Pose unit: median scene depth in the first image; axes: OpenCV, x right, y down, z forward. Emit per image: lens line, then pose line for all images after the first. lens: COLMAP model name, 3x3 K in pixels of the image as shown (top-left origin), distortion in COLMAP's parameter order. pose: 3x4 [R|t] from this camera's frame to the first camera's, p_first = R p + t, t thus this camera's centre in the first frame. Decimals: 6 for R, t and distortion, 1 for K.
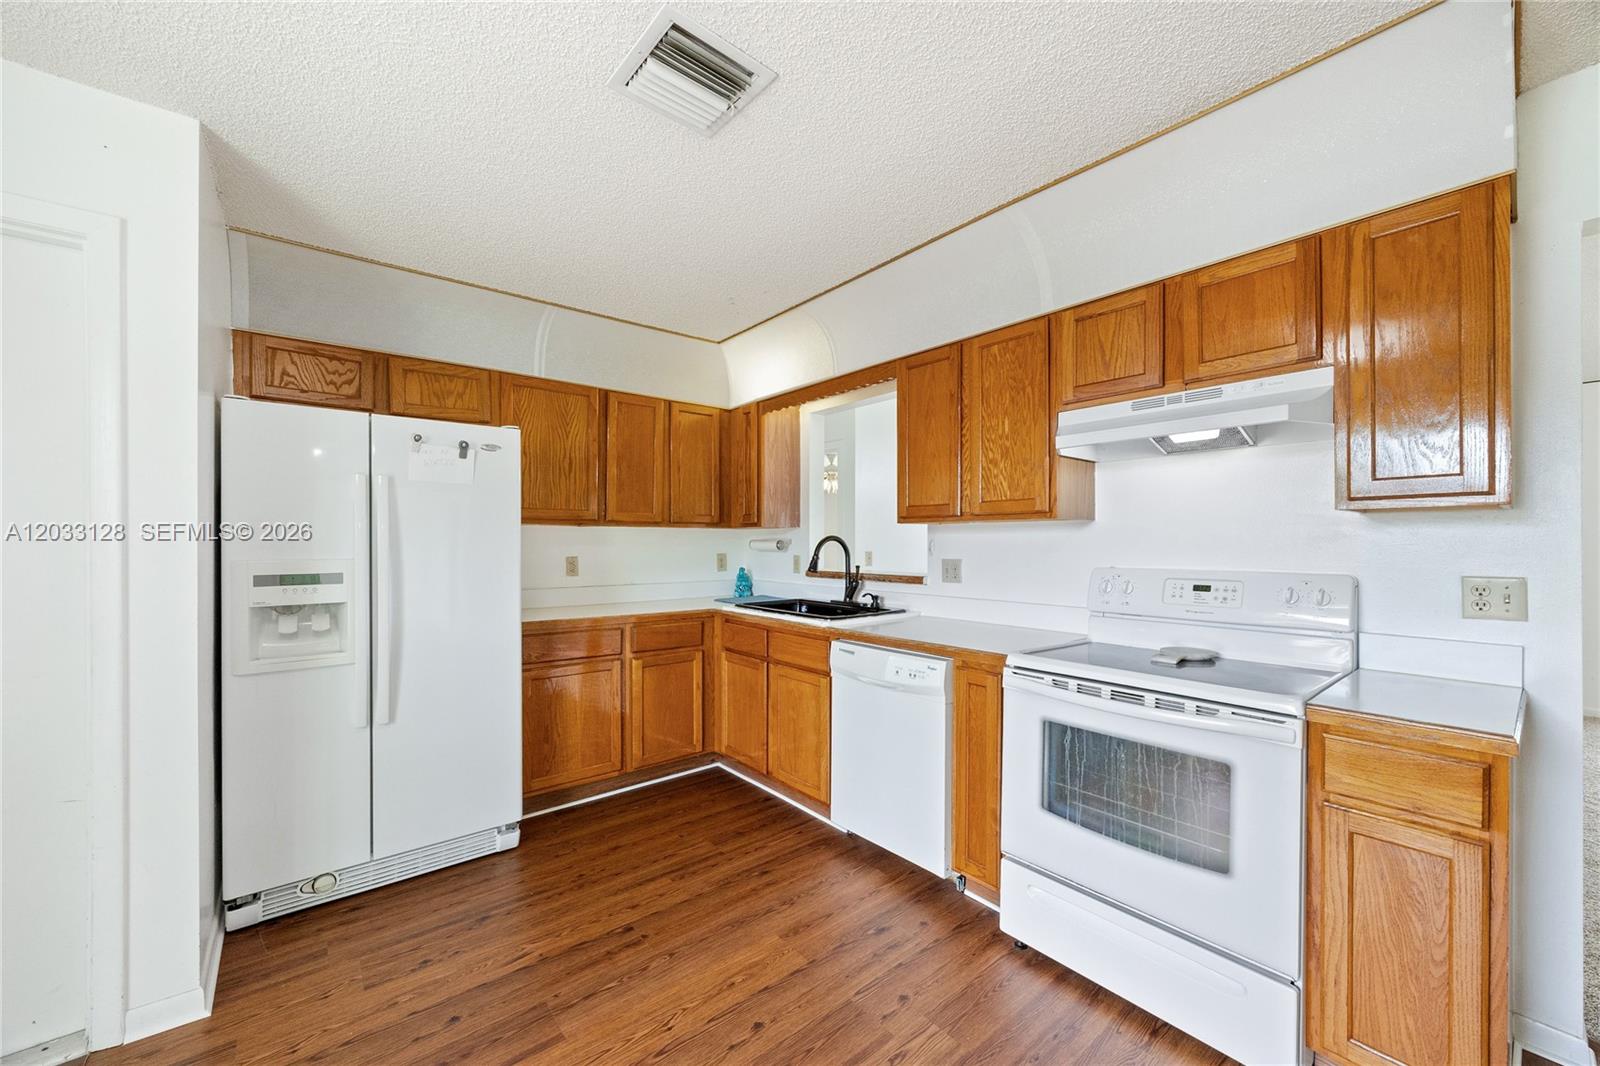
lens RADIAL K [[617.9, 0, 807.9], [0, 617.9, 540.4], [0, 0, 1]] dist [-0.004122, -0.000015]
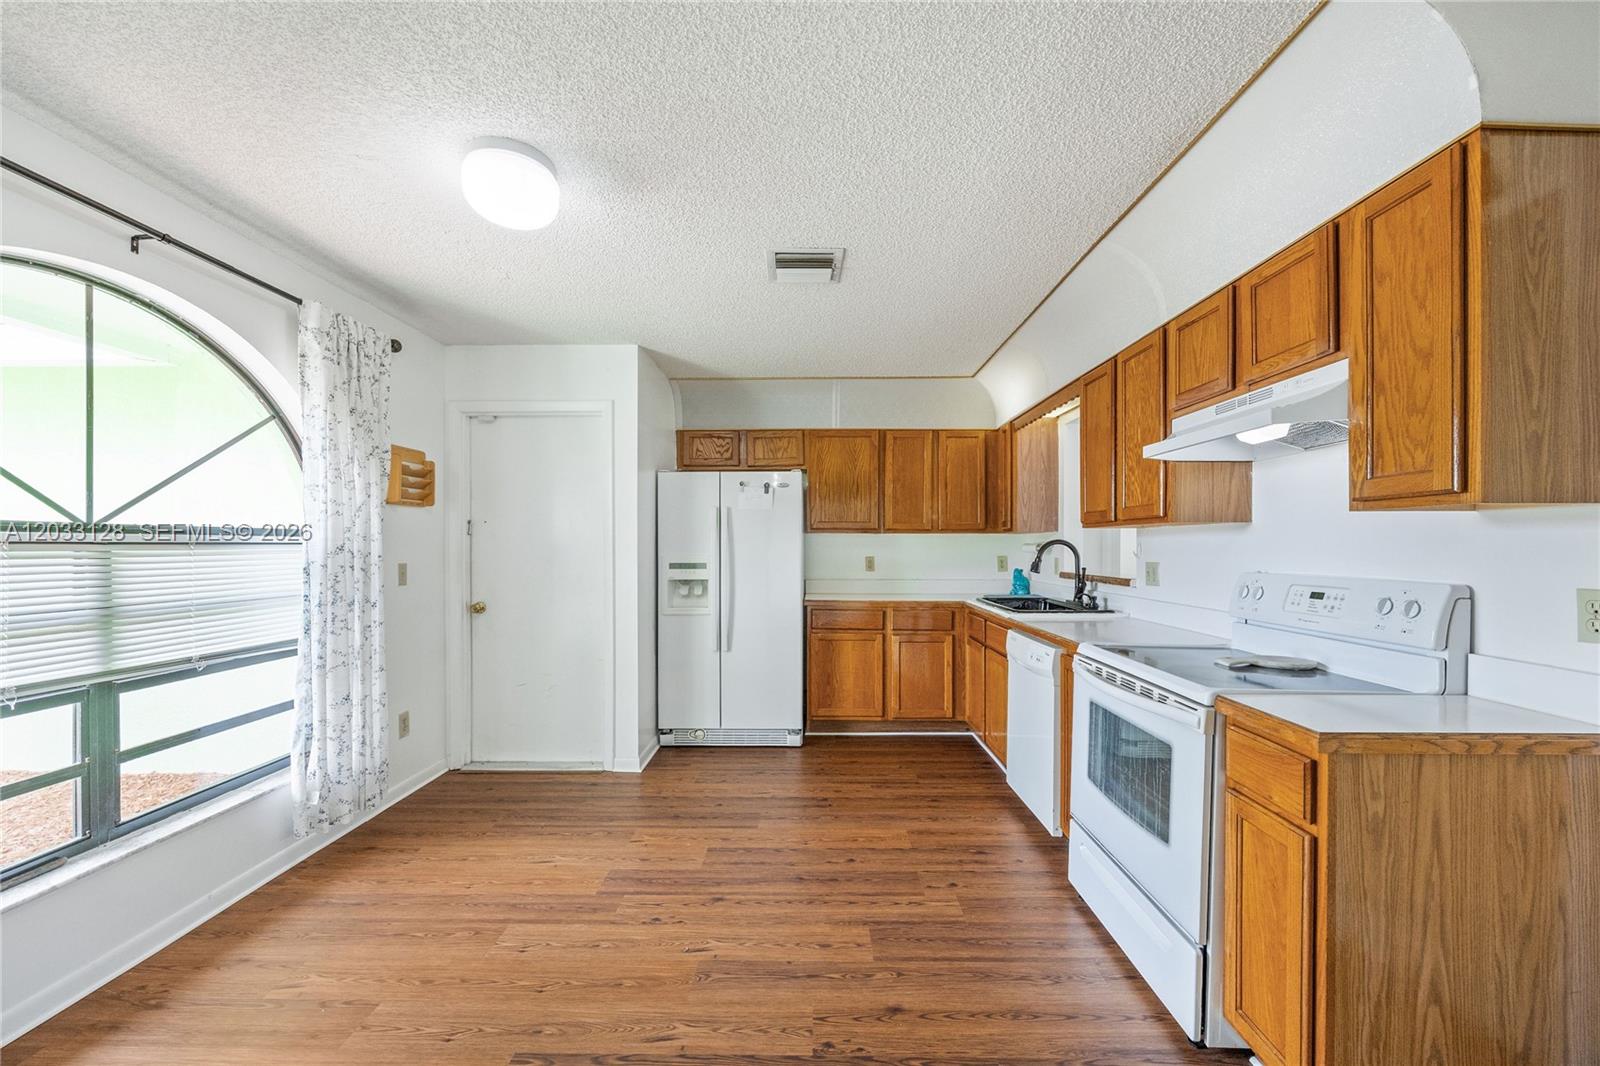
lens RADIAL K [[617.9, 0, 792.0], [0, 617.9, 543.4], [0, 0, 1]] dist [-0.004122, -0.000015]
pose [[0.755854, -0.002926, -0.654733, 0.522177], [0.002789, 0.999995, -0.001249, -0.001080], [0.654734, -0.000882, 0.755859, -0.166883]]
